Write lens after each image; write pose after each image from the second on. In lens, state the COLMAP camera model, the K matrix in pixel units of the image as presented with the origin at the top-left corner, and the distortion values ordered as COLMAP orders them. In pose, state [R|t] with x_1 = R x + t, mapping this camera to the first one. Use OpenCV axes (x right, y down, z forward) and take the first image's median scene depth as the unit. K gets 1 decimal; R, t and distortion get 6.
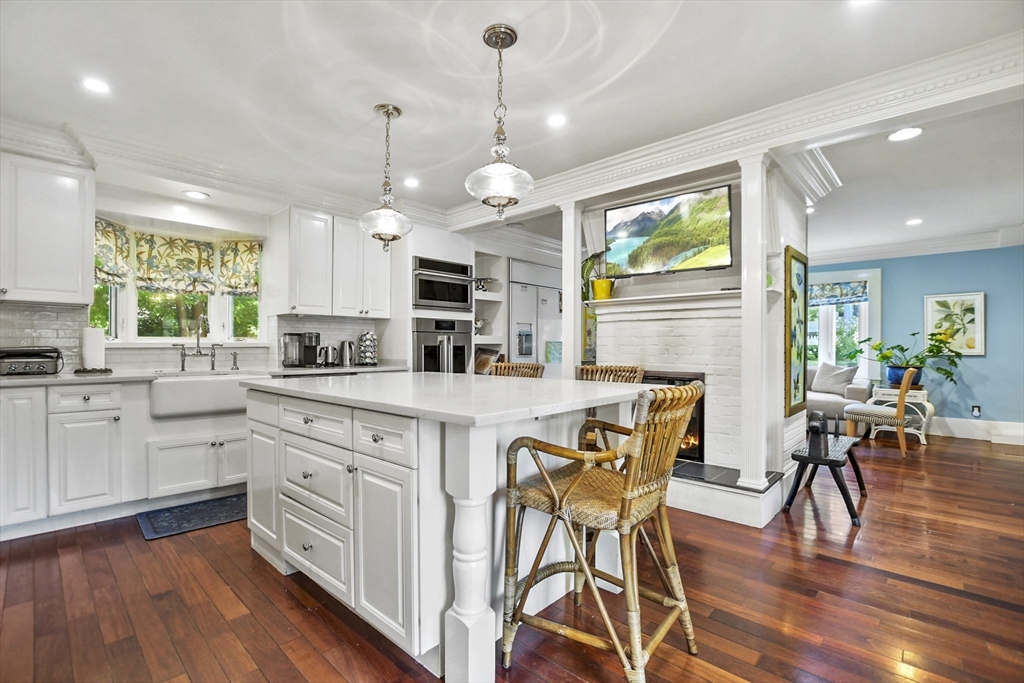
lens RADIAL K [[462.5, 0, 497.3], [0, 462.5, 346.5], [0, 0, 1]] dist [-0.027927, 0.009330]
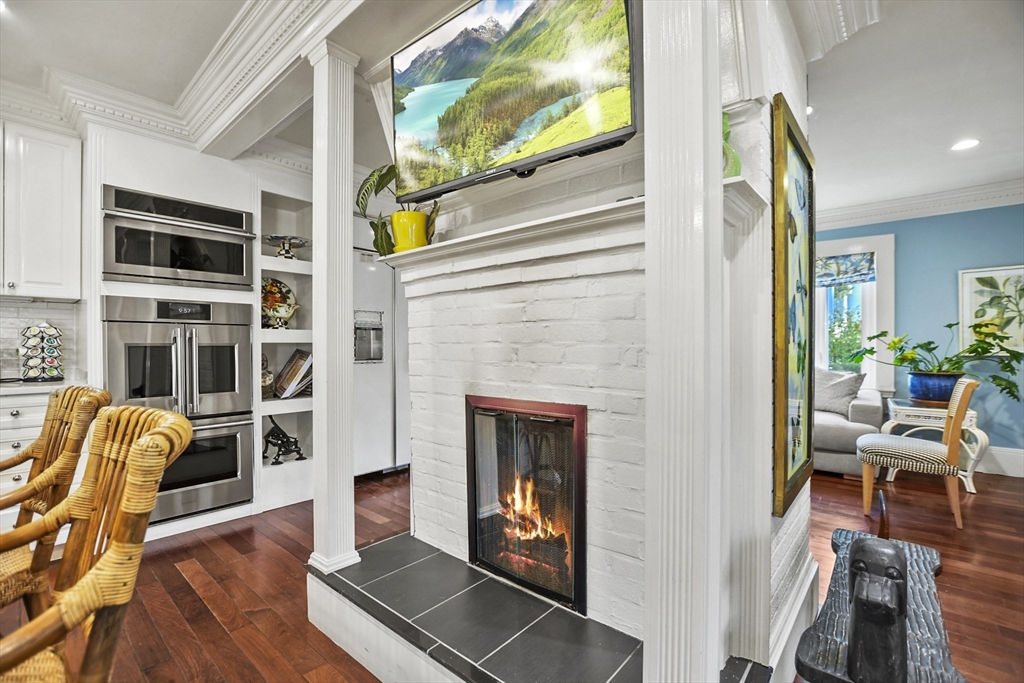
lens RADIAL K [[462.5, 0, 497.3], [0, 462.5, 346.5], [0, 0, 1]] dist [-0.027927, 0.009330]
pose [[0.999040, -0.005610, 0.043435, 0.219924], [0.005727, 0.999980, -0.002576, 0.001964], [-0.043420, 0.002823, 0.999053, 0.362375]]
